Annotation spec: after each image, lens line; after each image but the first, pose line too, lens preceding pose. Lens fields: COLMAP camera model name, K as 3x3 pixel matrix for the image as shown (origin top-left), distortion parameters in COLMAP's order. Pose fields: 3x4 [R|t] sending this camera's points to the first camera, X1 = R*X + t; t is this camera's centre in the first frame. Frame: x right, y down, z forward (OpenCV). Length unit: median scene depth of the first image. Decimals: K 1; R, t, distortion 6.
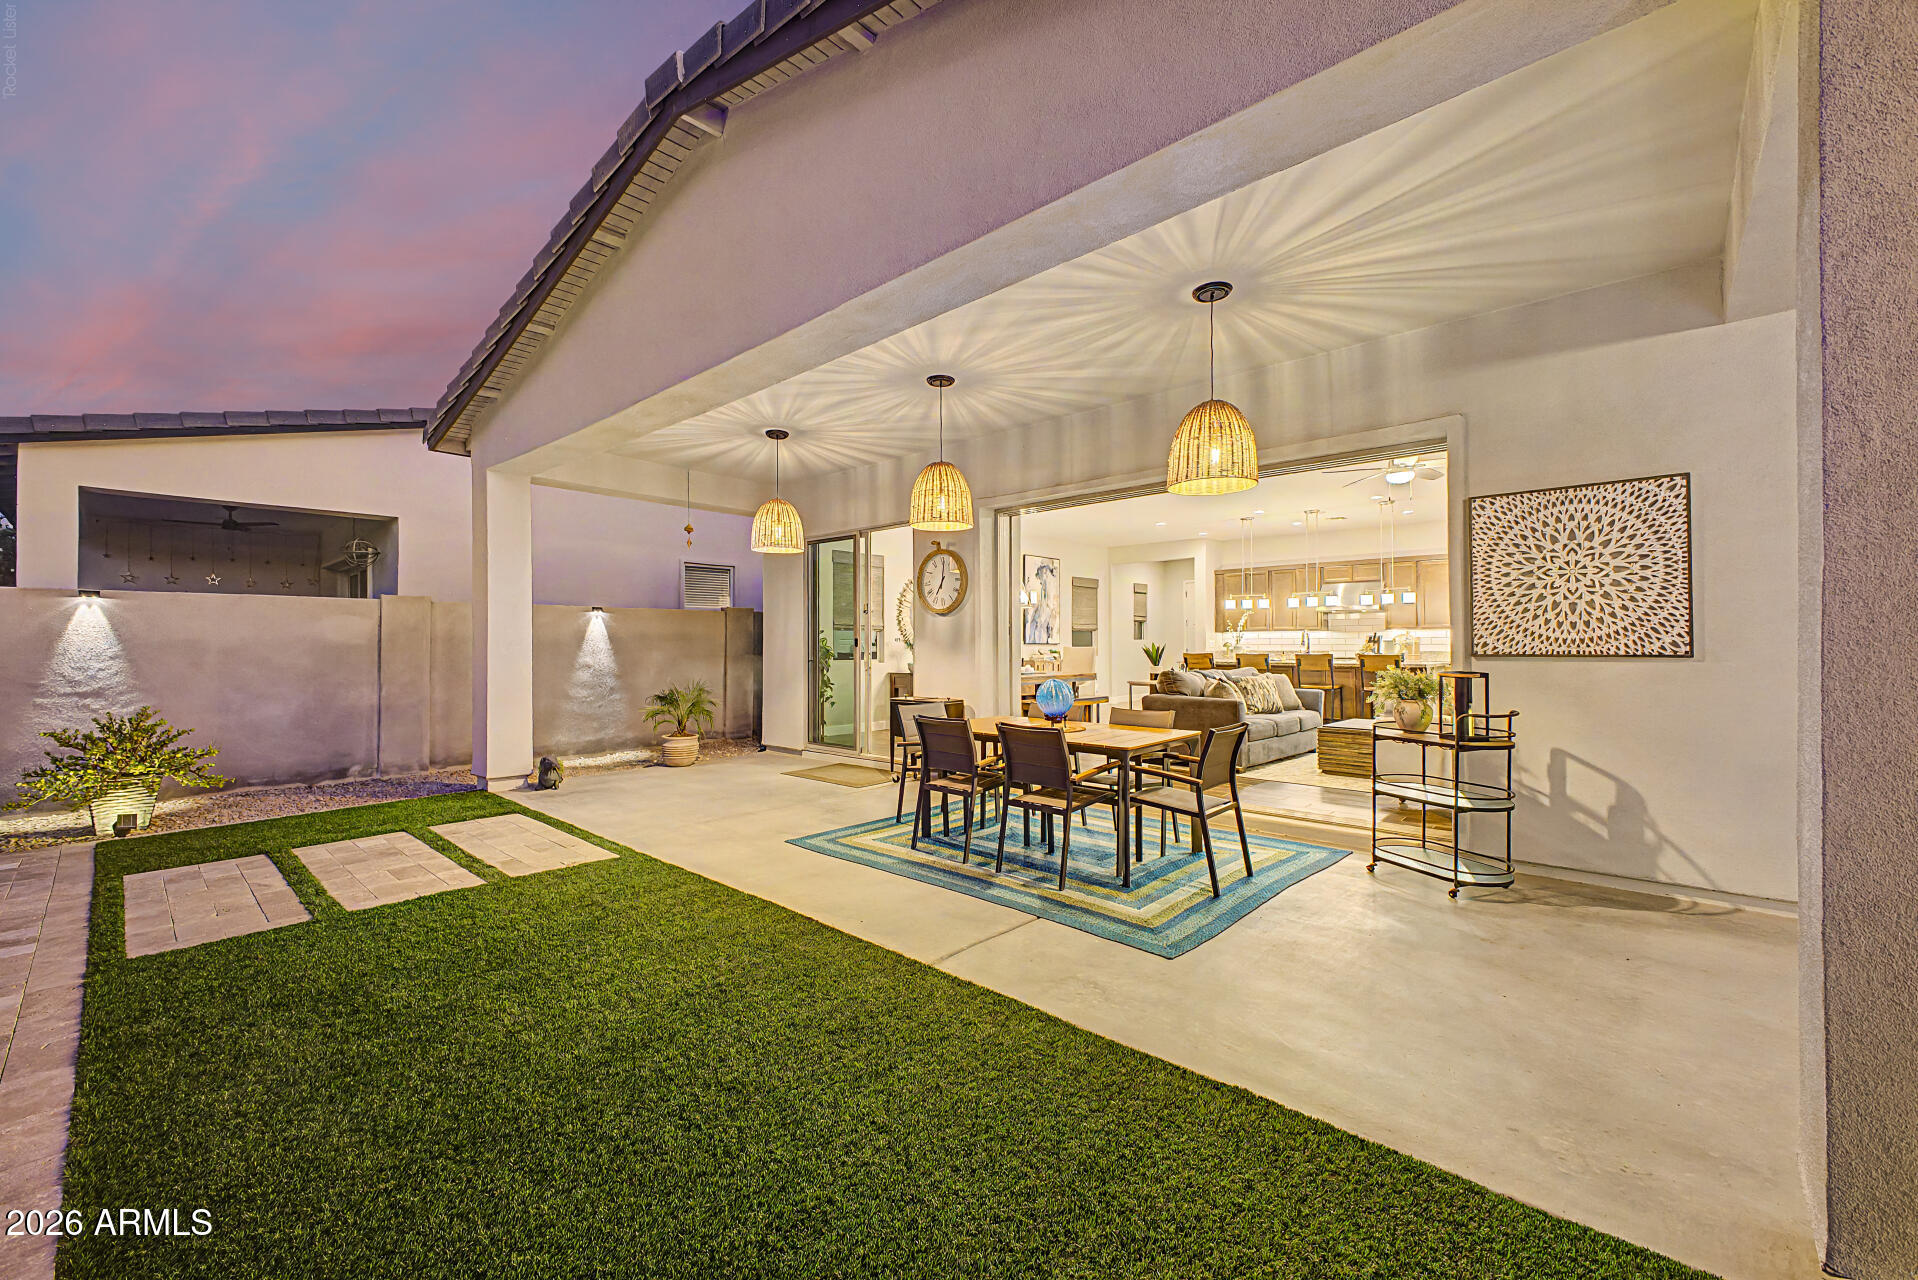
lens RADIAL K [[758.6, 0, 957.9], [0, 758.6, 645.8], [0, 0, 1]] dist [0.016042, -0.000157]
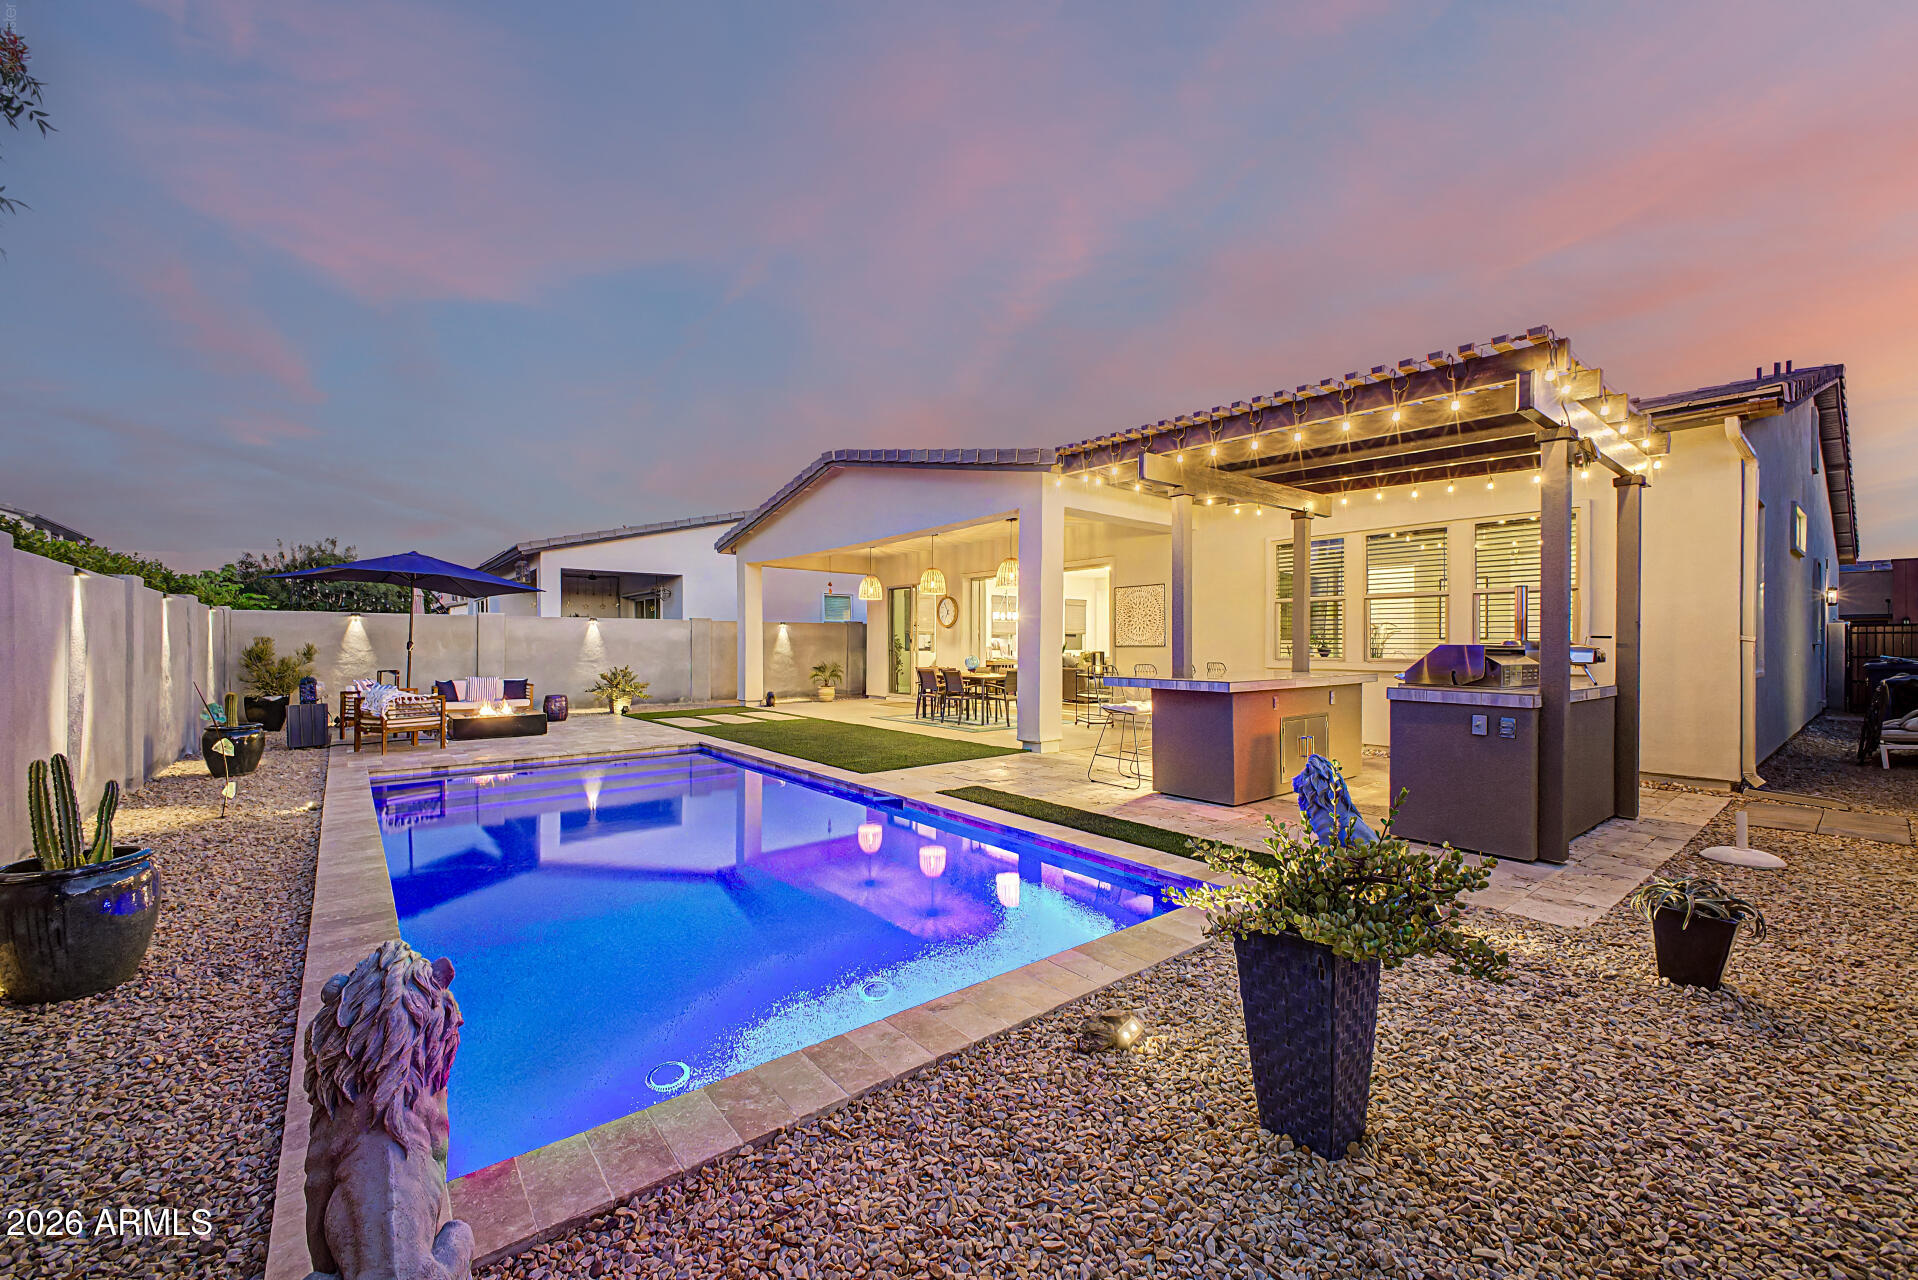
lens RADIAL K [[758.6, 0, 957.9], [0, 758.6, 645.8], [0, 0, 1]] dist [0.016042, -0.000157]
pose [[0.989125, 0.003106, -0.147043, 0.271405], [-0.003076, 0.999995, 0.000428, 0.007144], [0.147044, 0.000029, 0.989130, -0.921988]]
